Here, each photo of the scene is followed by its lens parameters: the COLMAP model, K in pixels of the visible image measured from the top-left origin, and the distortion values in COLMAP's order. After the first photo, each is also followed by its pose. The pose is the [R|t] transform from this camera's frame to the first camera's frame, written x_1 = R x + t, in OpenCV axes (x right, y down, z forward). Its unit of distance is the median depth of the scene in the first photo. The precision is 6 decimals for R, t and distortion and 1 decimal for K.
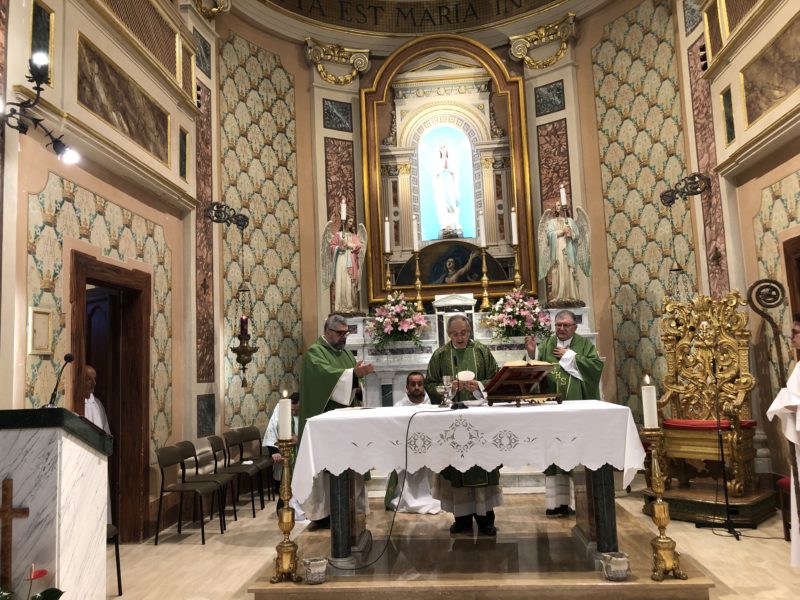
lens RADIAL K [[665.1, 0, 393.3], [0, 665.1, 293.4], [0, 0, 1]] dist [0.028768, -0.032568]
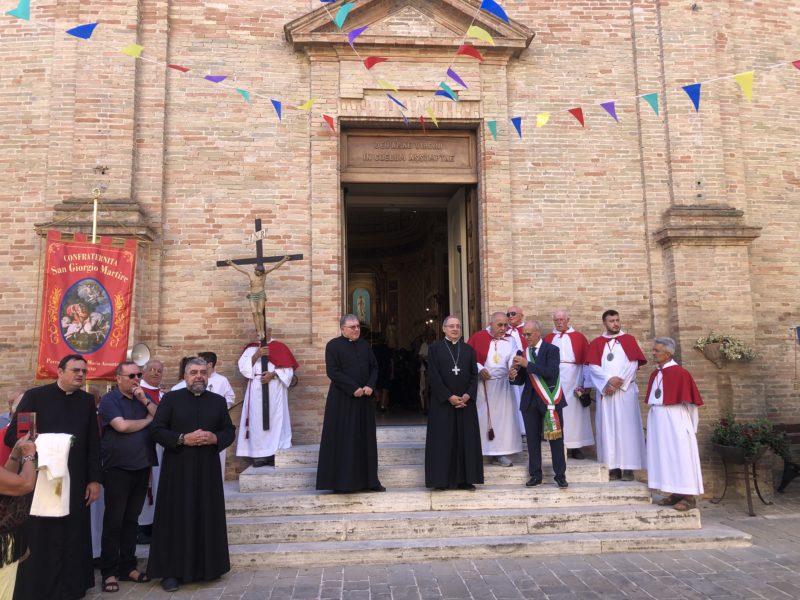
lens RADIAL K [[665.1, 0, 400.2], [0, 665.1, 299.3], [0, 0, 1]] dist [0.028768, -0.032568]
pose [[0.986117, 0.042993, 0.160391, -0.315891], [-0.039441, 0.998902, -0.025266, -0.167011], [-0.161301, 0.018590, 0.986730, -2.745167]]
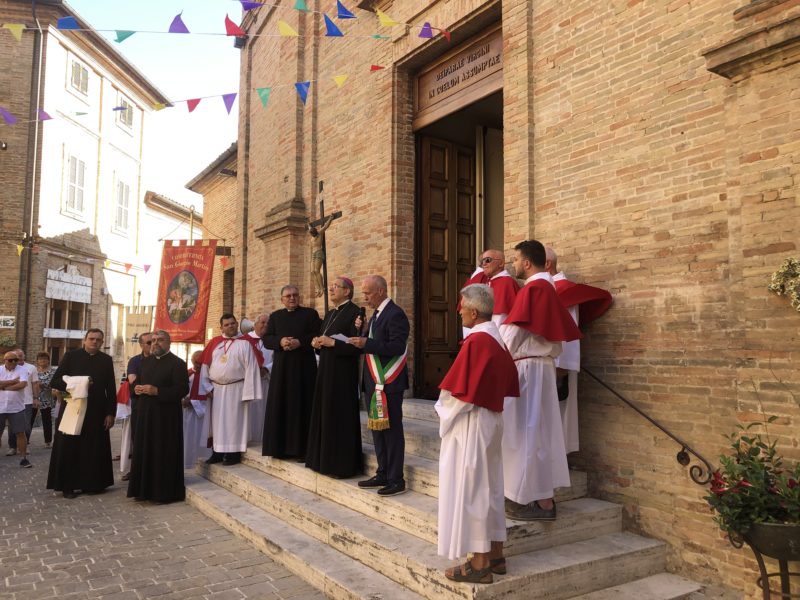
lens RADIAL K [[665.1, 0, 403.2], [0, 665.1, 297.9], [0, 0, 1]] dist [0.028768, -0.032568]
pose [[0.614500, -0.019905, -0.788665, 0.580400], [0.056549, 0.998222, 0.018866, -0.153809], [0.786887, -0.056192, 0.614533, -2.267301]]
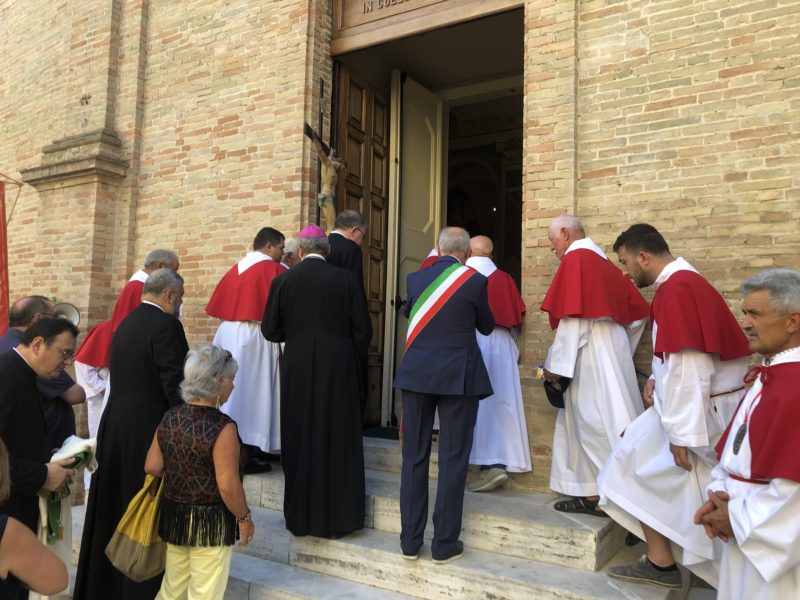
lens RADIAL K [[665.1, 0, 412.9], [0, 665.1, 292.4], [0, 0, 1]] dist [0.028768, -0.032568]
pose [[0.893078, 0.020566, -0.449432, 0.187323], [-0.011640, 0.999677, 0.022614, -0.146468], [0.449752, -0.014964, 0.893028, -2.227577]]
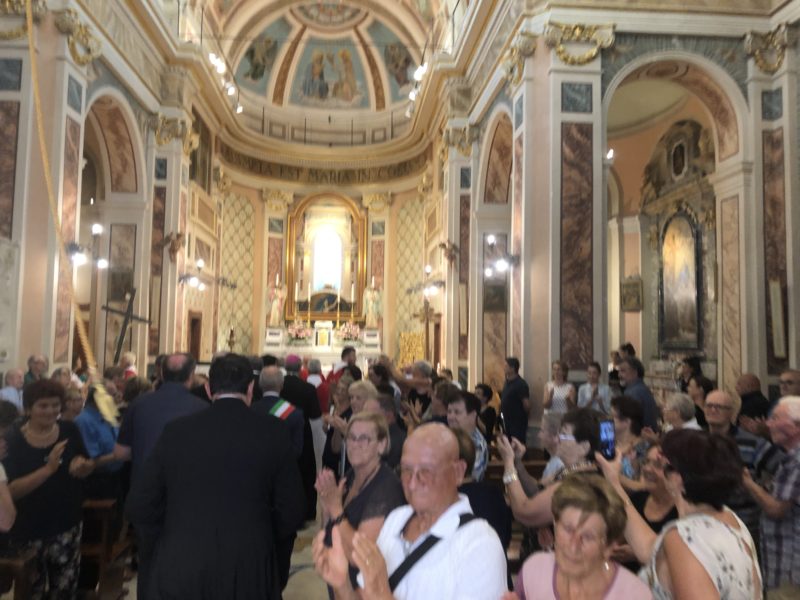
lens RADIAL K [[665.1, 0, 404.7], [0, 665.1, 291.9], [0, 0, 1]] dist [0.028768, -0.032568]
pose [[0.985549, 0.067992, 0.155146, 0.002915], [-0.073325, 0.996889, 0.028906, -0.190780], [-0.152698, -0.039864, 0.987469, -1.329183]]
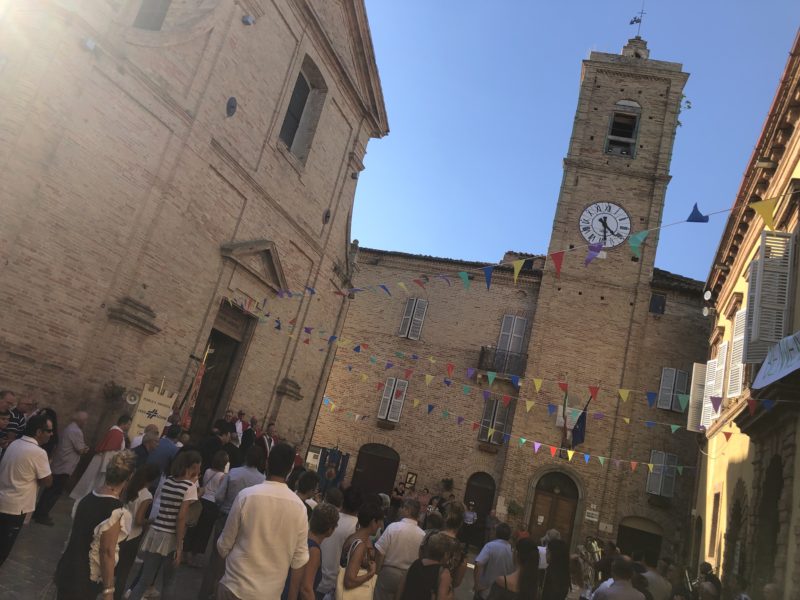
lens RADIAL K [[665.1, 0, 405.0], [0, 665.1, 299.1], [0, 0, 1]] dist [0.028768, -0.032568]
pose [[0.188723, 0.350508, 0.917348, -2.188063], [-0.354790, 0.895375, -0.269123, -0.106259], [-0.915701, -0.274676, 0.293335, -2.831762]]
